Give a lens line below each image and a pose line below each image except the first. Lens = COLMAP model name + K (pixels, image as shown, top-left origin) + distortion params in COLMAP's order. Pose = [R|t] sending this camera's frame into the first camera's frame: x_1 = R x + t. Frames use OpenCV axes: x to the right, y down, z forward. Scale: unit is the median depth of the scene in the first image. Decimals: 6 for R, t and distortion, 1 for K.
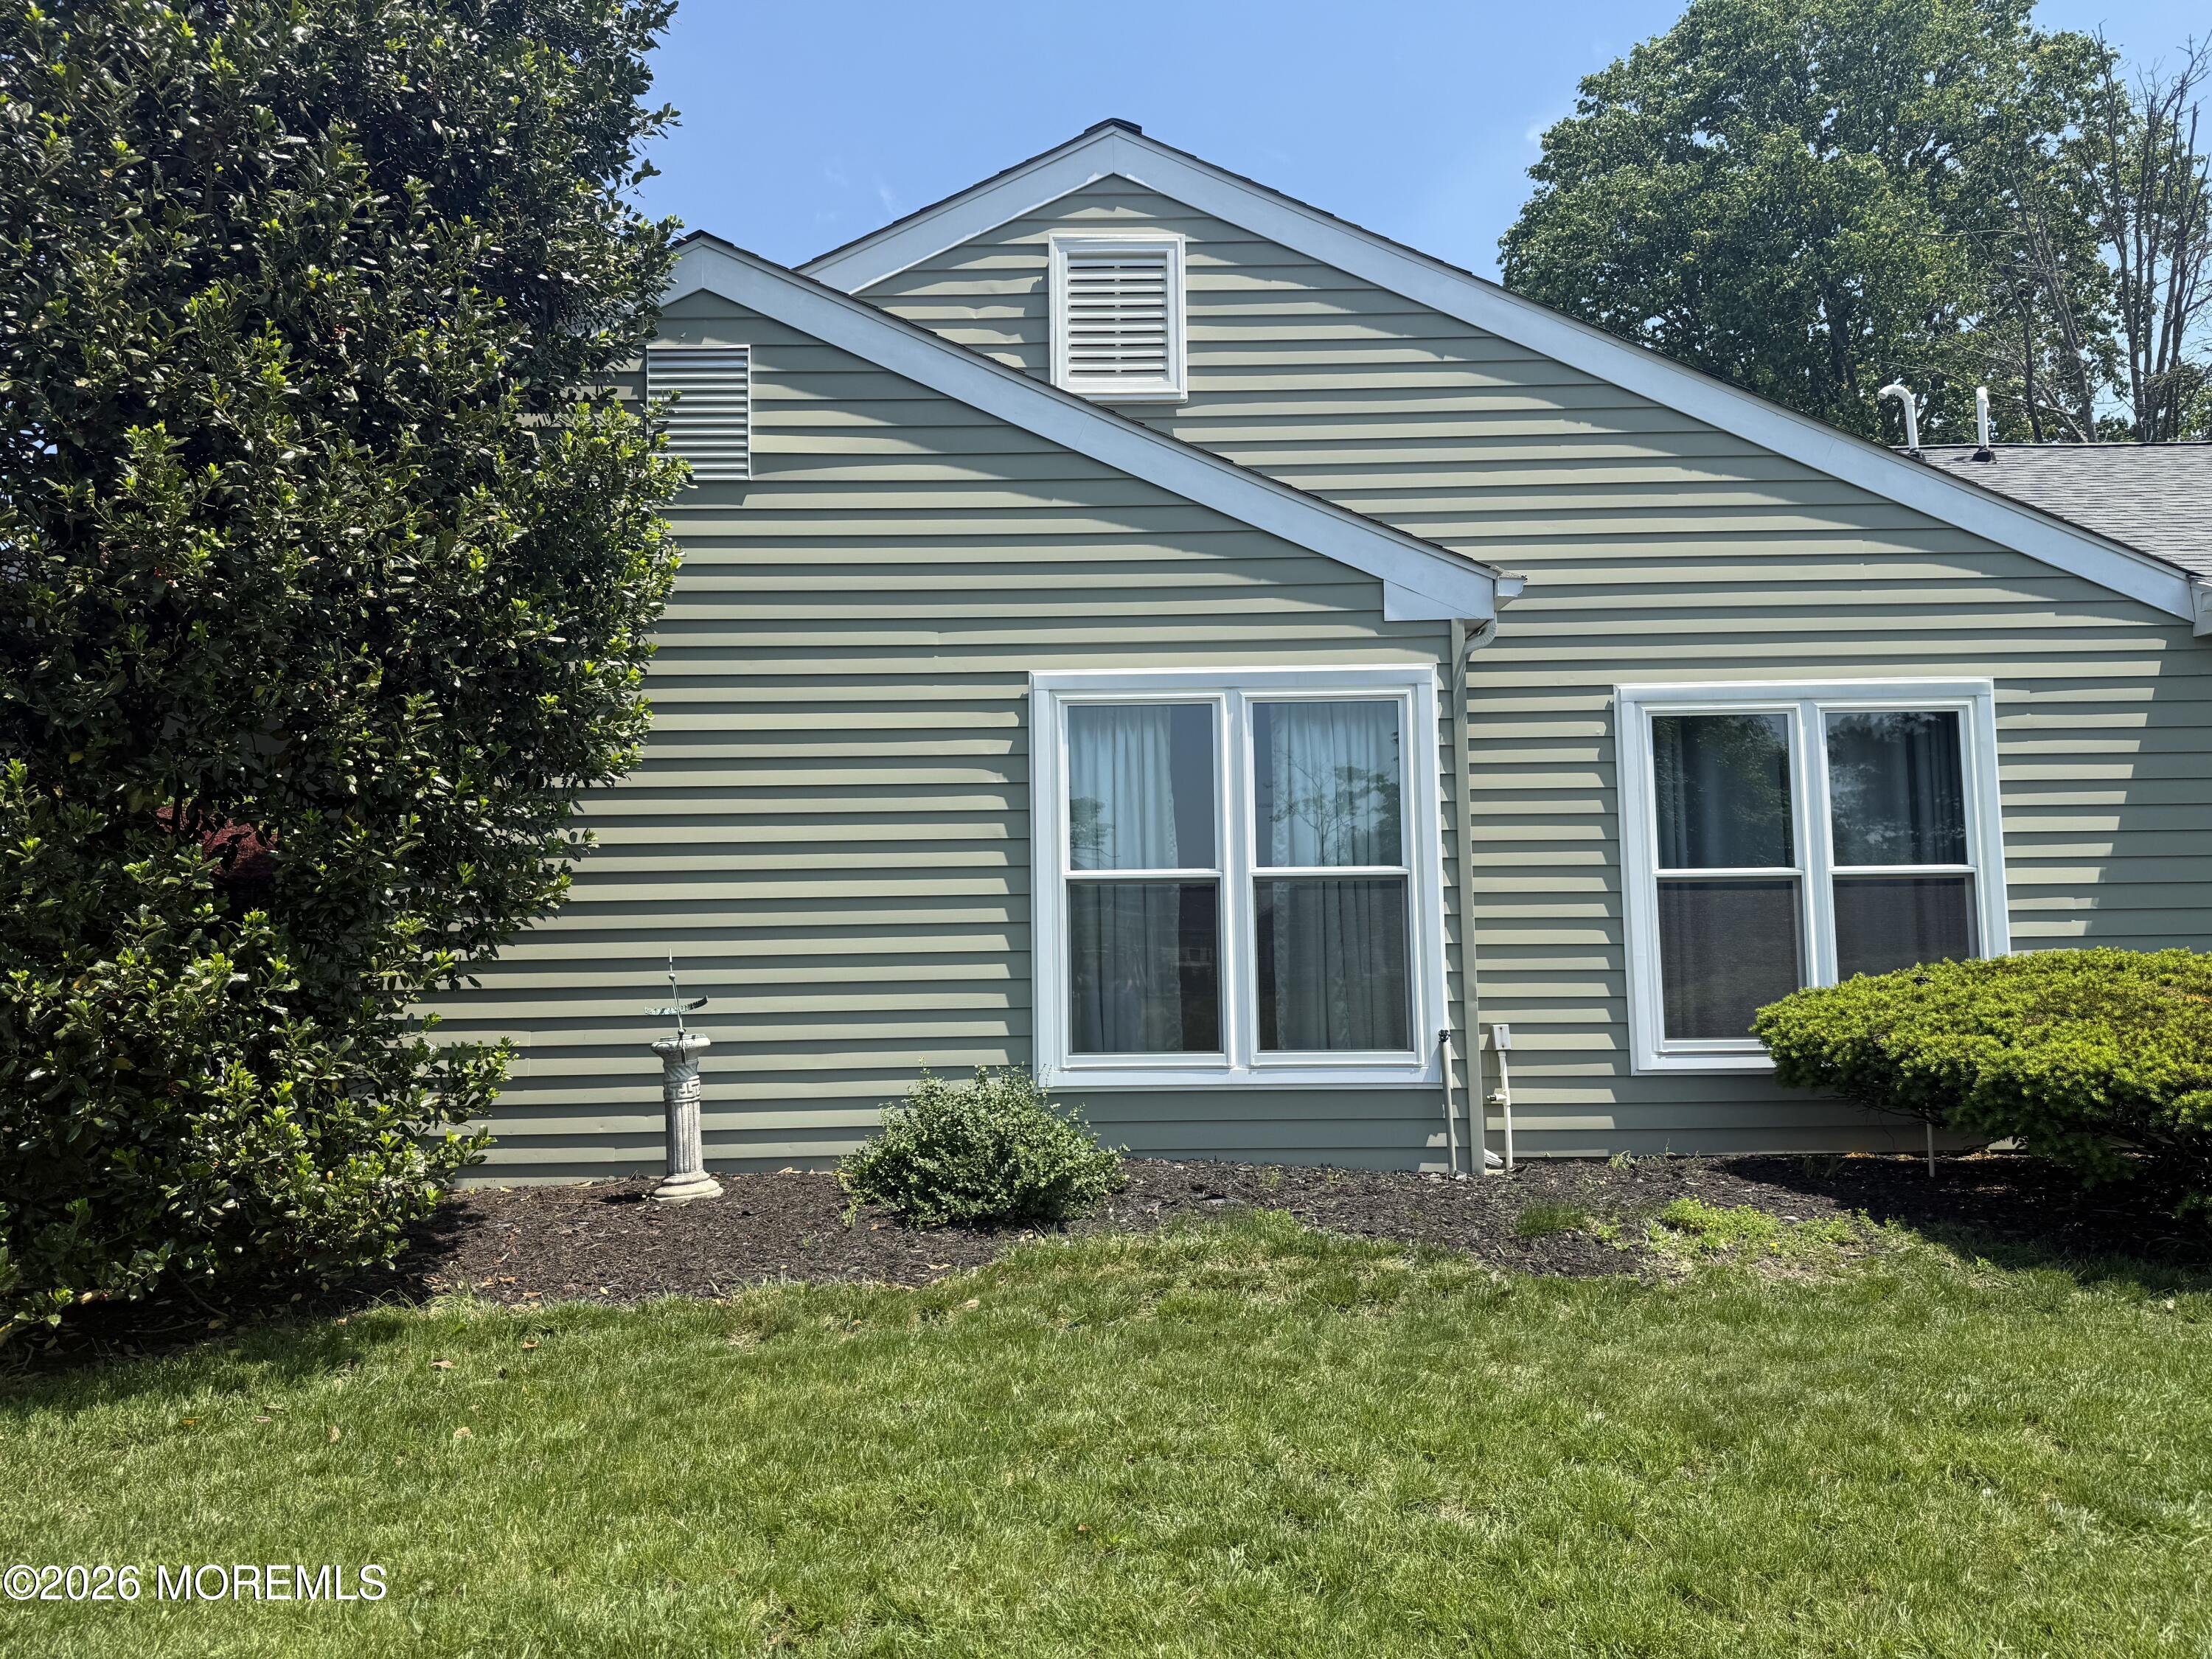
lens RADIAL K [[1501.6, 0, 1108.1], [0, 1501.6, 820.4], [0, 0, 1]] dist [0.015378, -0.051143]
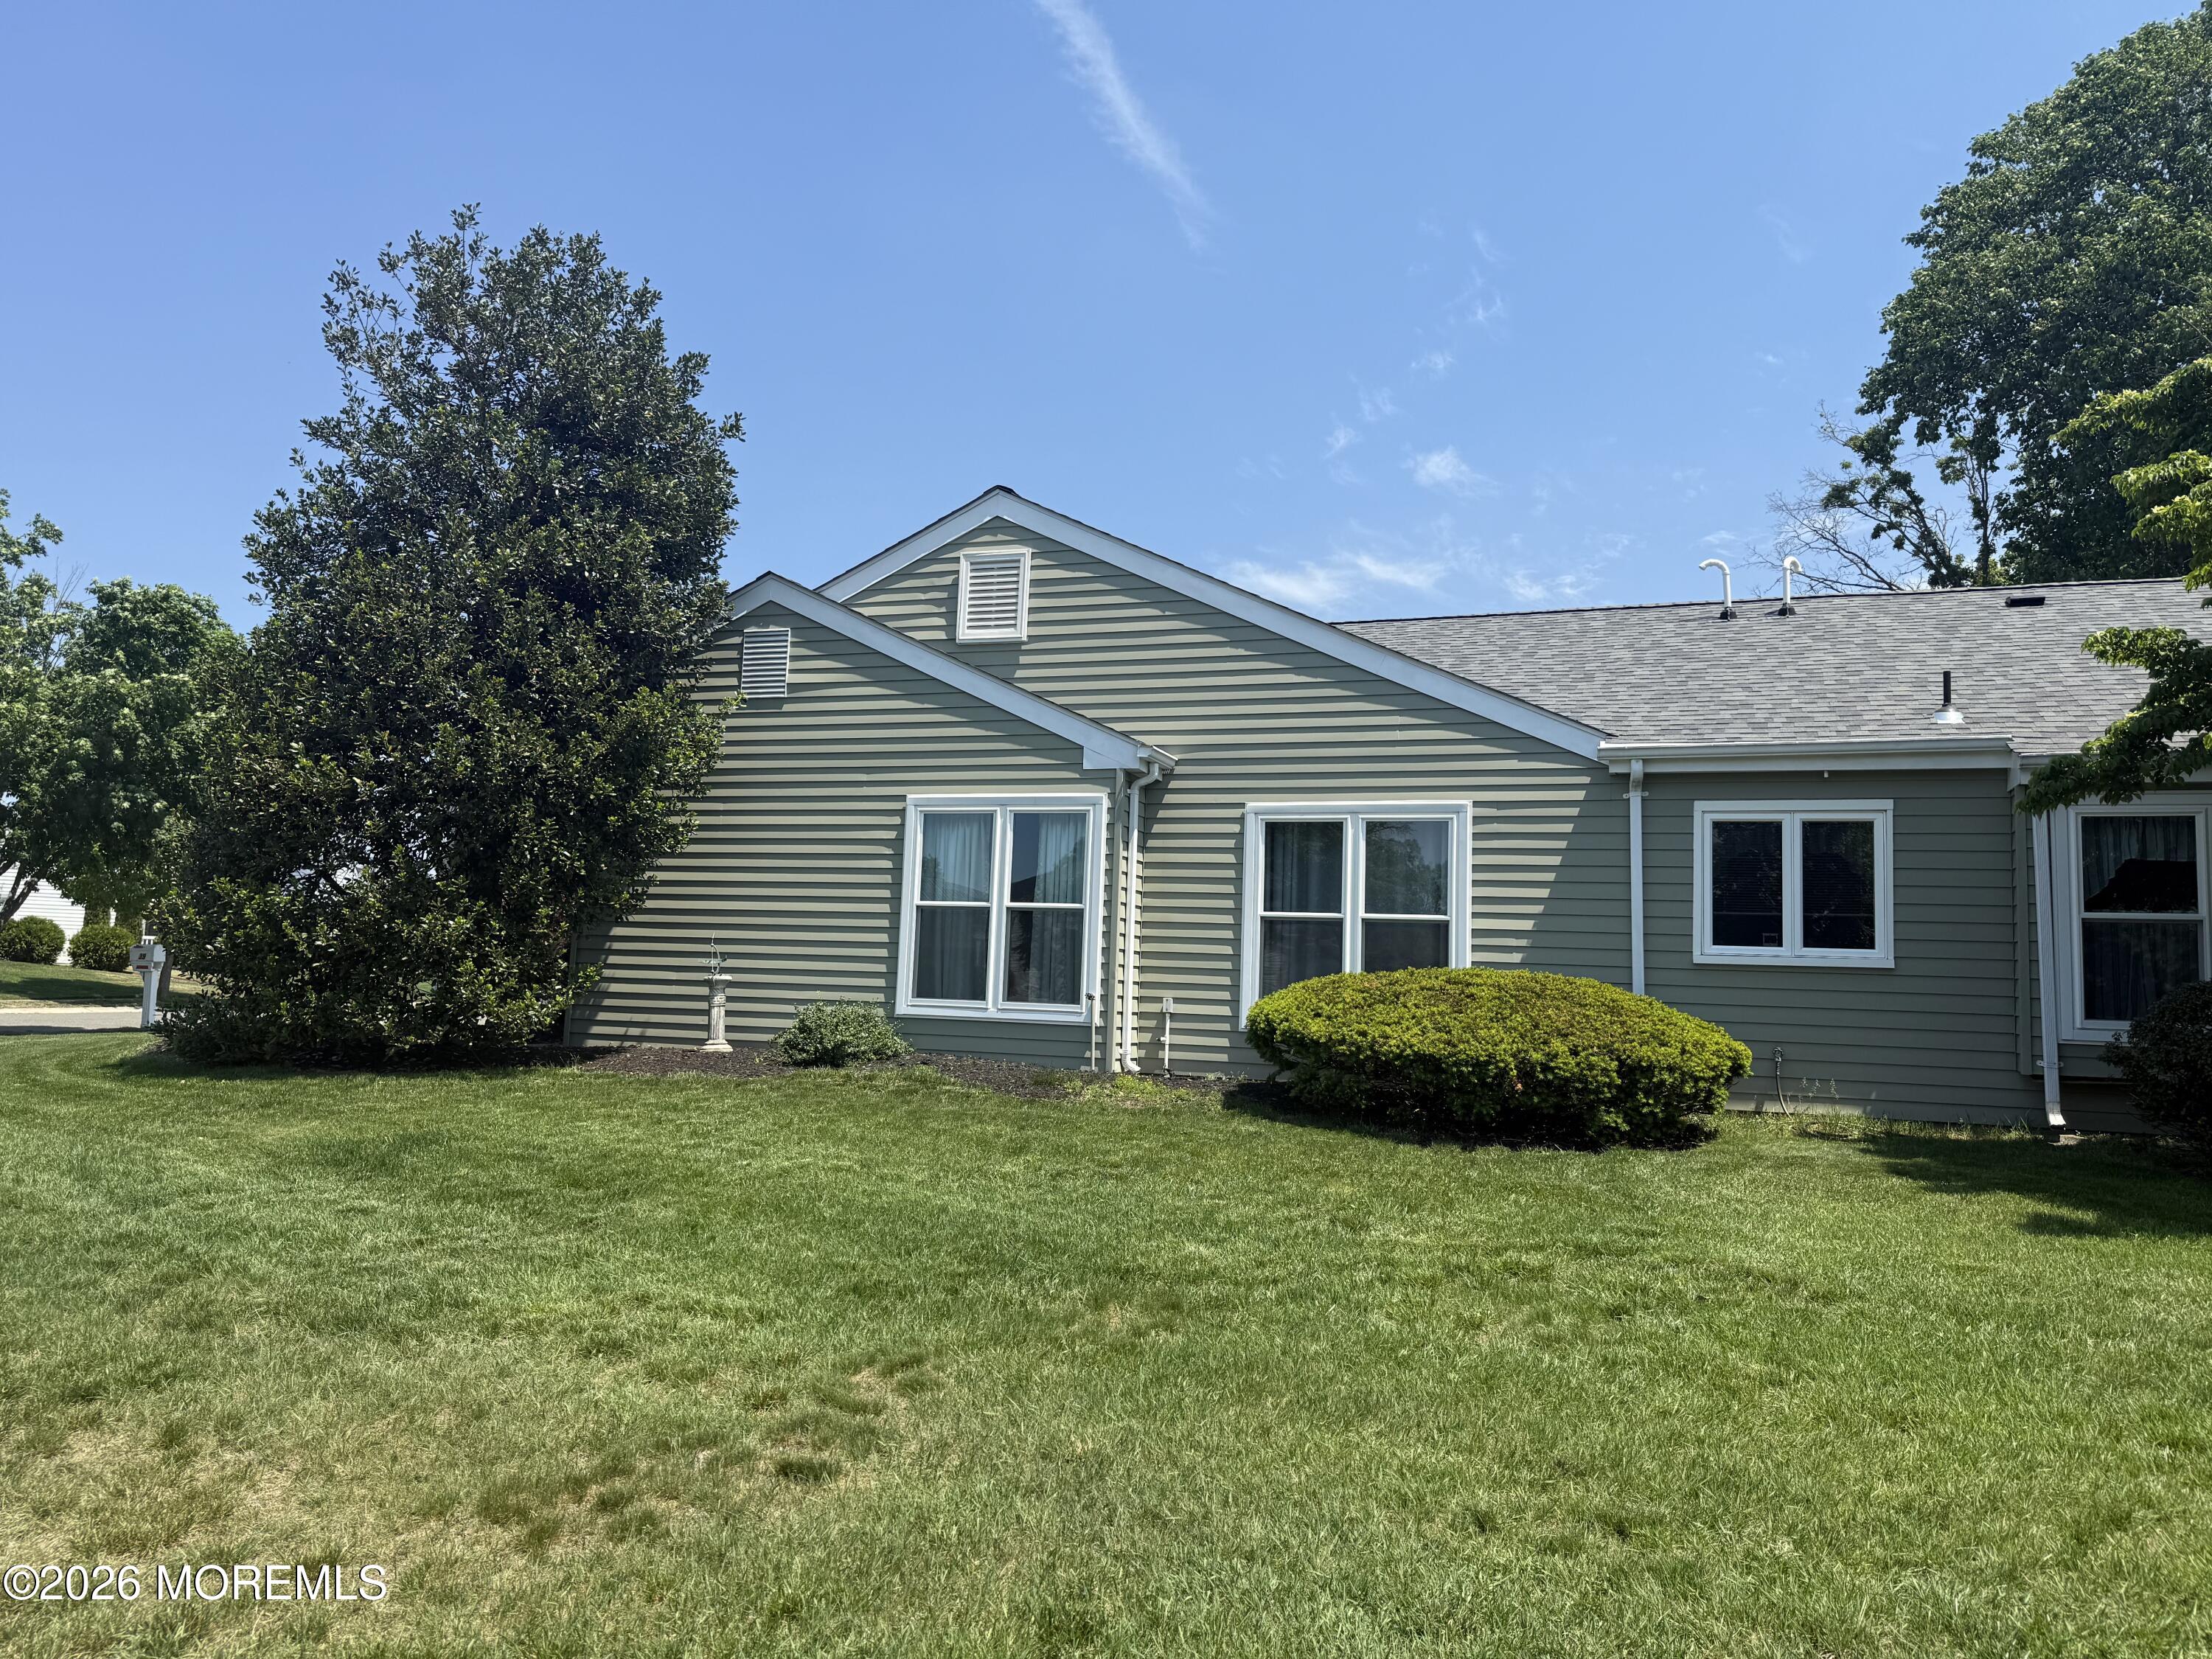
lens RADIAL K [[1501.6, 0, 1108.1], [0, 1501.6, 820.4], [0, 0, 1]] dist [0.015378, -0.051143]
pose [[0.938963, 0.011062, -0.343842, 0.847856], [-0.027822, 0.998651, -0.043848, 0.008745], [0.342893, 0.050738, 0.938003, -0.699437]]
